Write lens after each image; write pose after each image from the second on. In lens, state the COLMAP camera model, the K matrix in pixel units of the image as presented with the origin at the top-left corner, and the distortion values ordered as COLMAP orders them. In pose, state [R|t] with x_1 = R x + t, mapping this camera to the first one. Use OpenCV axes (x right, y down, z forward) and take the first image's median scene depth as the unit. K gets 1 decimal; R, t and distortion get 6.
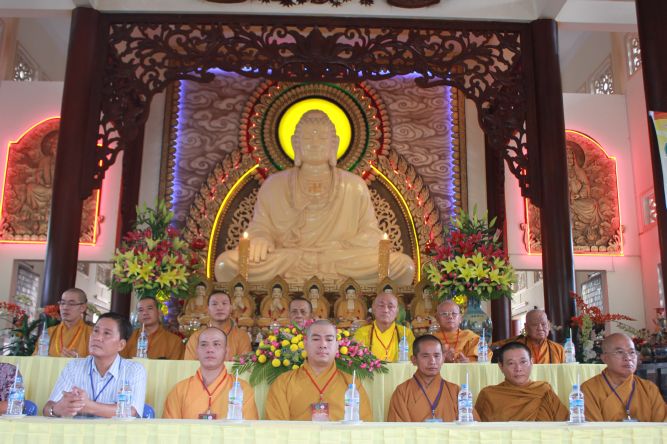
lens RADIAL K [[739.6, 0, 333.5], [0, 739.6, 222.0], [0, 0, 1]] dist [-0.089236, 0.017070]
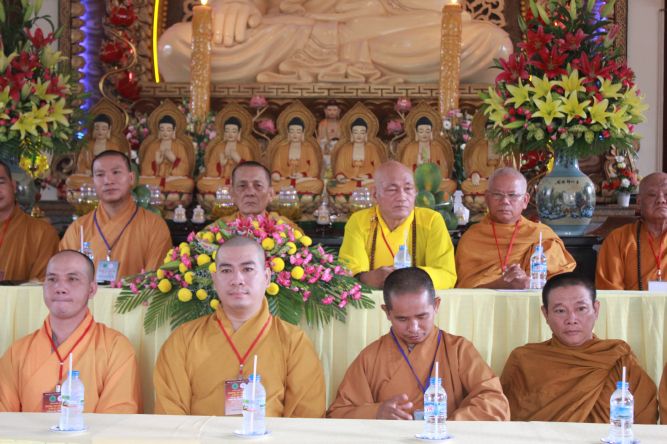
lens RADIAL K [[1348.6, 0, 333.5], [0, 1348.6, 222.0], [0, 0, 1]] dist [0.045510, 0.171154]
pose [[0.996605, -0.000681, -0.082325, 0.063225], [0.020293, 0.971144, 0.237630, -0.060197], [0.079788, -0.238494, 0.967861, -0.025745]]
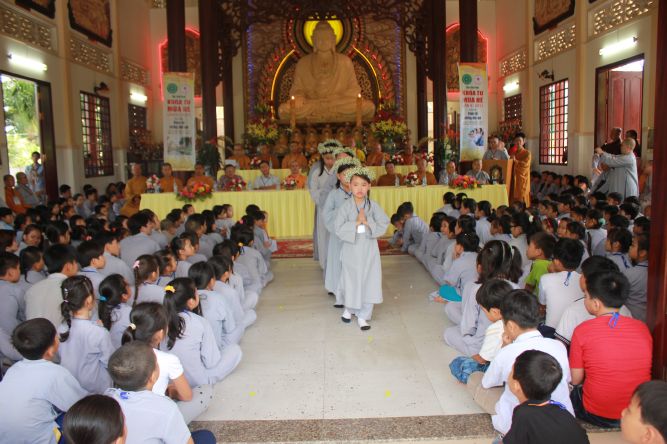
lens RADIAL K [[567.7, 0, 333.5], [0, 567.7, 222.0], [0, 0, 1]] dist [-0.127799, 0.008572]
pose [[0.999074, -0.035453, -0.024378, 0.022530], [0.041669, 0.938409, 0.343004, -0.194442], [0.010716, -0.343702, 0.939018, -0.618463]]
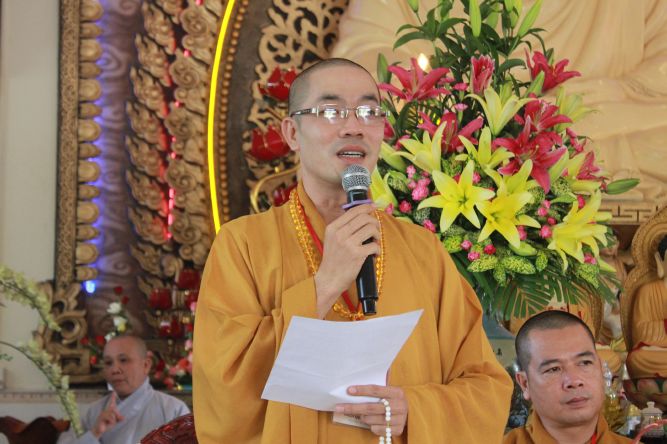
lens RADIAL K [[1611.3, 0, 333.5], [0, 1611.3, 222.0], [0, 0, 1]] dist [0.029217, 0.031104]
pose [[0.994709, 0.002880, 0.102695, -0.236415], [-0.015934, 0.991836, 0.126521, -0.002967], [-0.101492, -0.127488, 0.986634, 0.249623]]
